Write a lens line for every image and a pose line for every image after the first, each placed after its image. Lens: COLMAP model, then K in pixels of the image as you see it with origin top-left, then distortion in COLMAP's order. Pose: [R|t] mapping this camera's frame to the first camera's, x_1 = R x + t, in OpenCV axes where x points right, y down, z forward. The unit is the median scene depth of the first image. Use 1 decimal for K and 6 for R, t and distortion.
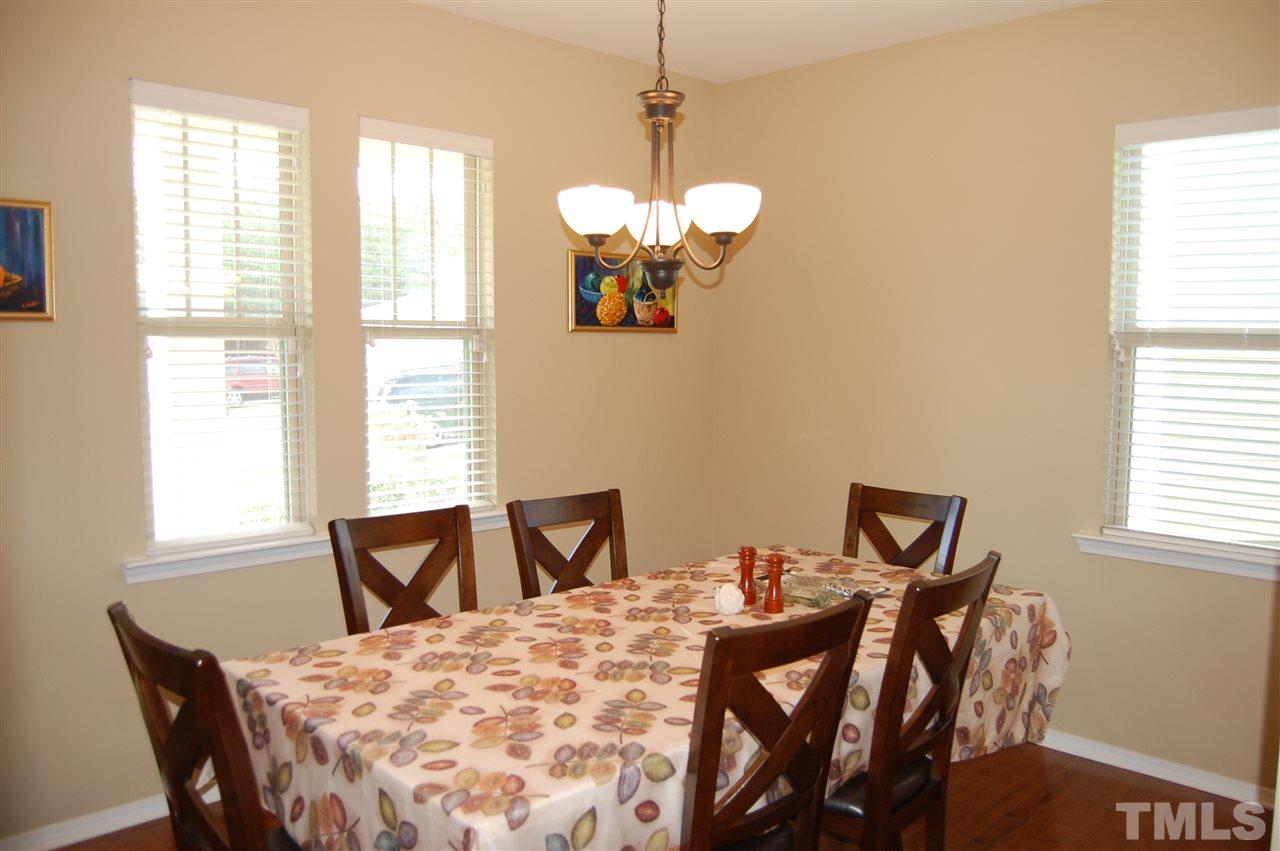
lens RADIAL K [[1003.3, 0, 654.4], [0, 1003.3, 438.3], [0, 0, 1]] dist [-0.080709, 0.002398]
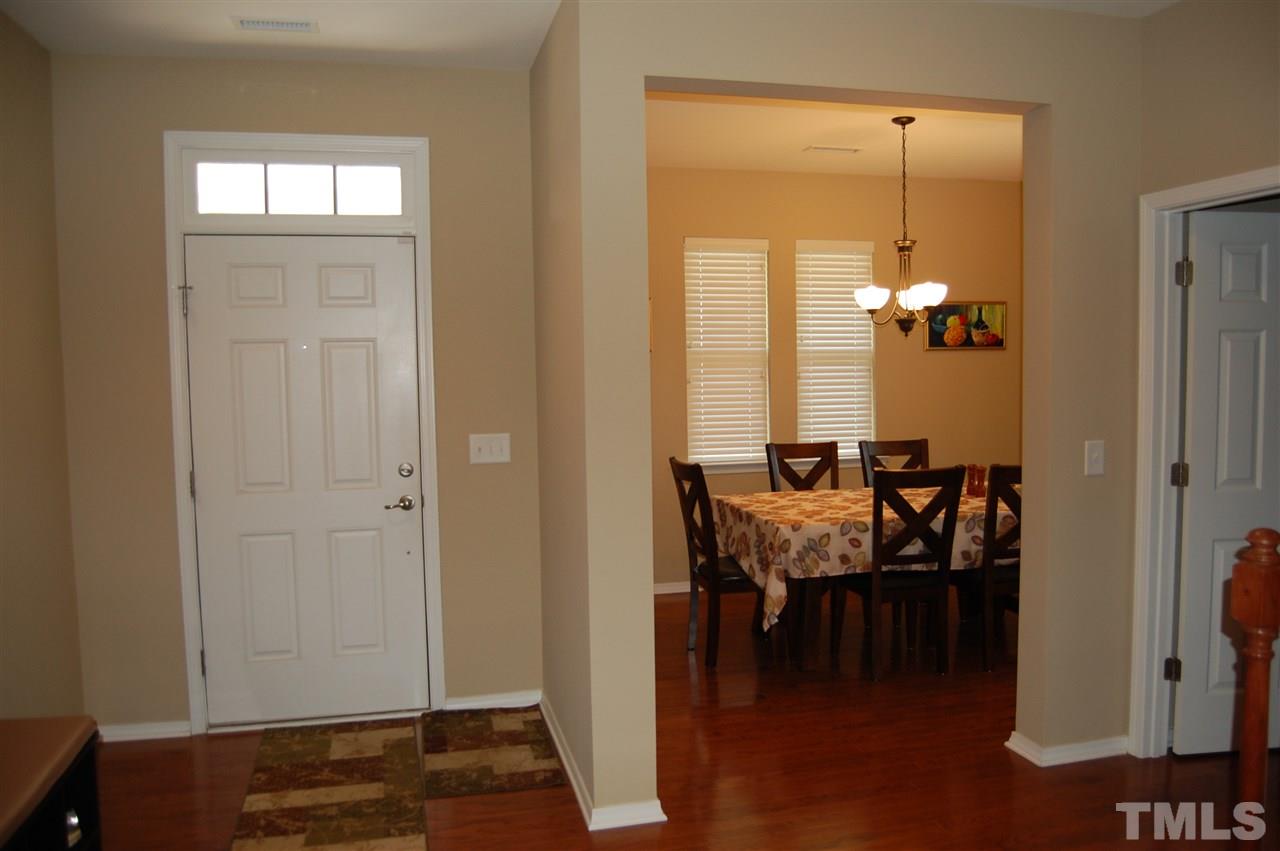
lens RADIAL K [[1003.3, 0, 654.4], [0, 1003.3, 438.3], [0, 0, 1]] dist [-0.080709, 0.002398]
pose [[0.861391, 0.022161, -0.507458, 0.541460], [-0.029585, 0.999541, -0.006568, 0.091736], [0.507080, 0.020671, 0.861651, -0.943033]]
